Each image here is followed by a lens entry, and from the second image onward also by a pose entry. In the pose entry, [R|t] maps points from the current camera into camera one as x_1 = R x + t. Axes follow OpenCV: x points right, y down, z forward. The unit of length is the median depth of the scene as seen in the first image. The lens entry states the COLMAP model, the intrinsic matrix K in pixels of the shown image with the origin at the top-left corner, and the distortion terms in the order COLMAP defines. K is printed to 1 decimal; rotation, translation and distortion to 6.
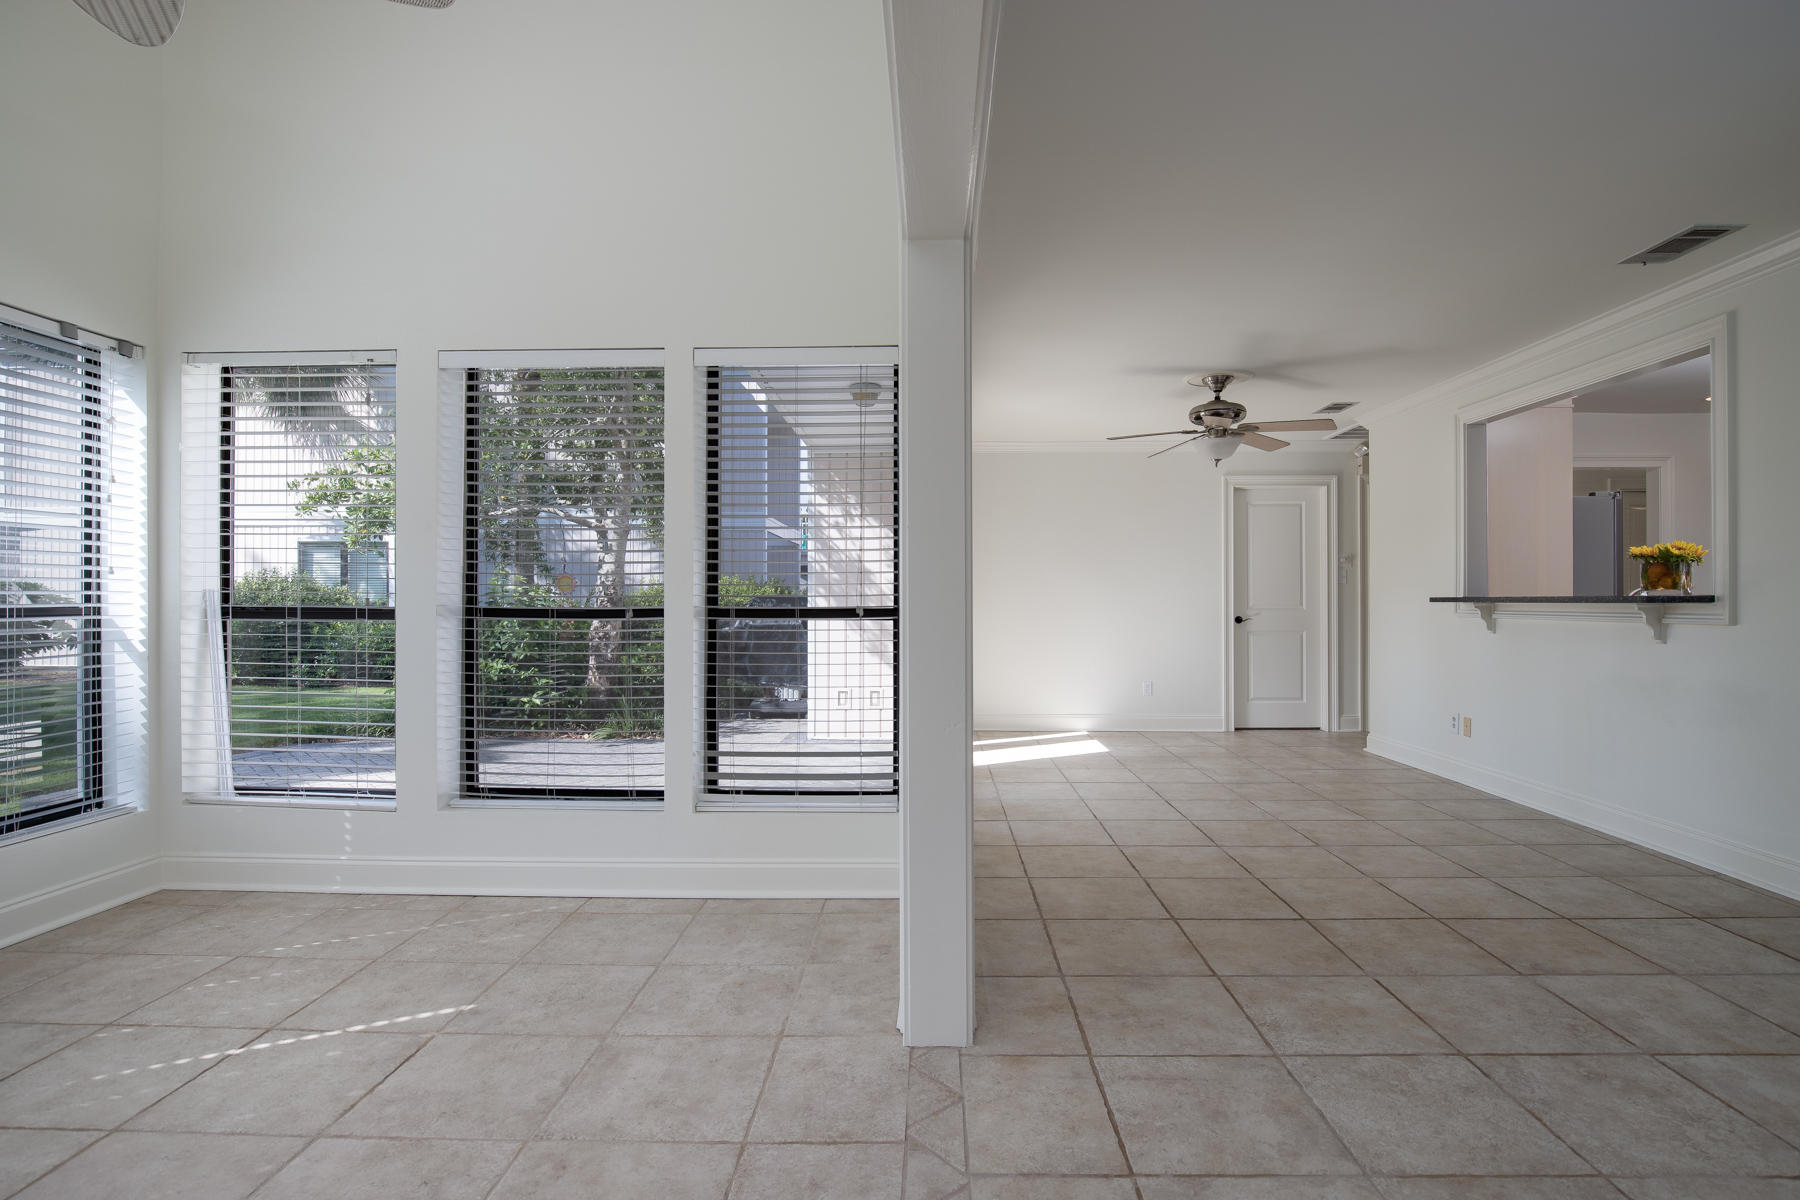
lens RADIAL K [[873.4, 0, 905.6], [0, 873.4, 600.7], [0, 0, 1]] dist [-0.033236, 0.007283]
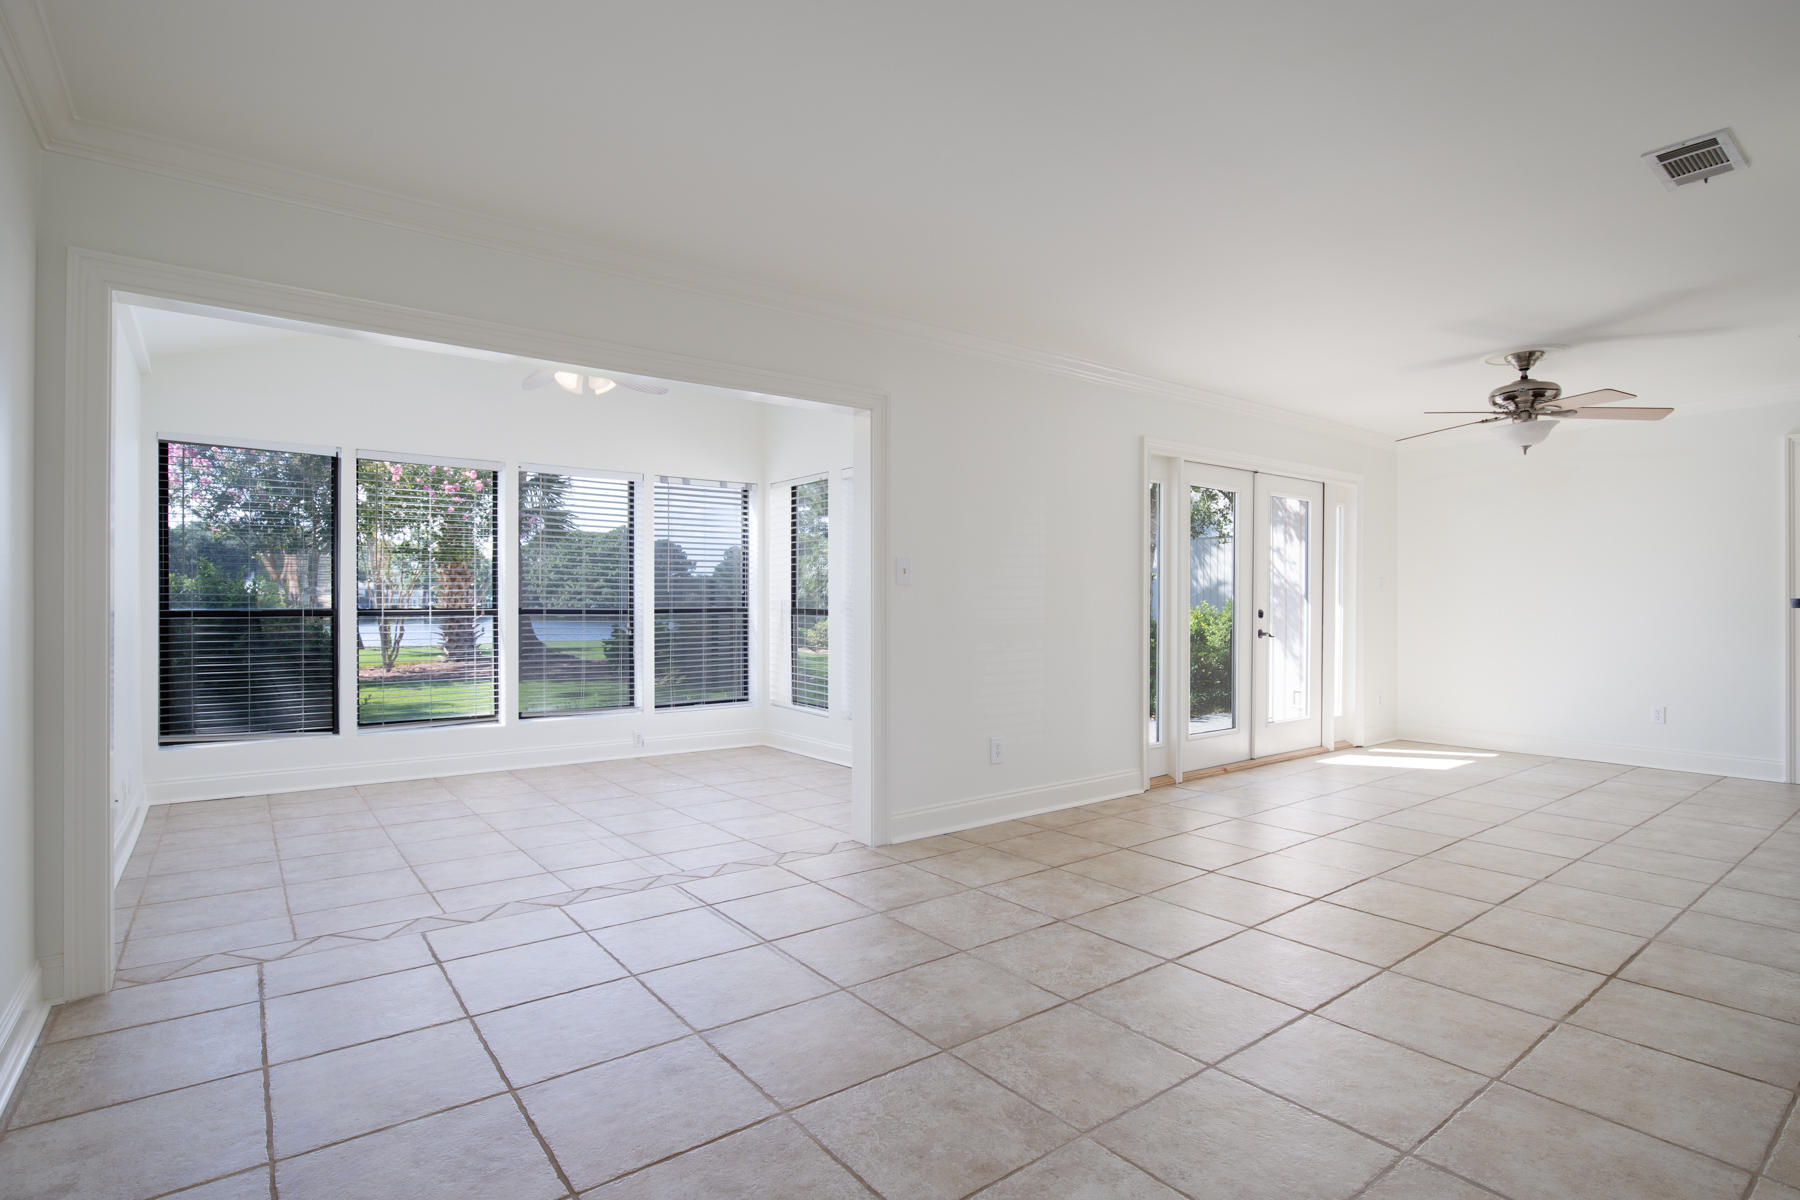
lens RADIAL K [[892.2, 0, 910.2], [0, 892.2, 591.1], [0, 0, 1]] dist [-0.019996, -0.000065]
pose [[0.632134, -0.013281, -0.774745, 1.120243], [0.000087, 0.999854, -0.017069, 0.002081], [0.774859, 0.010722, 0.632043, -0.098266]]
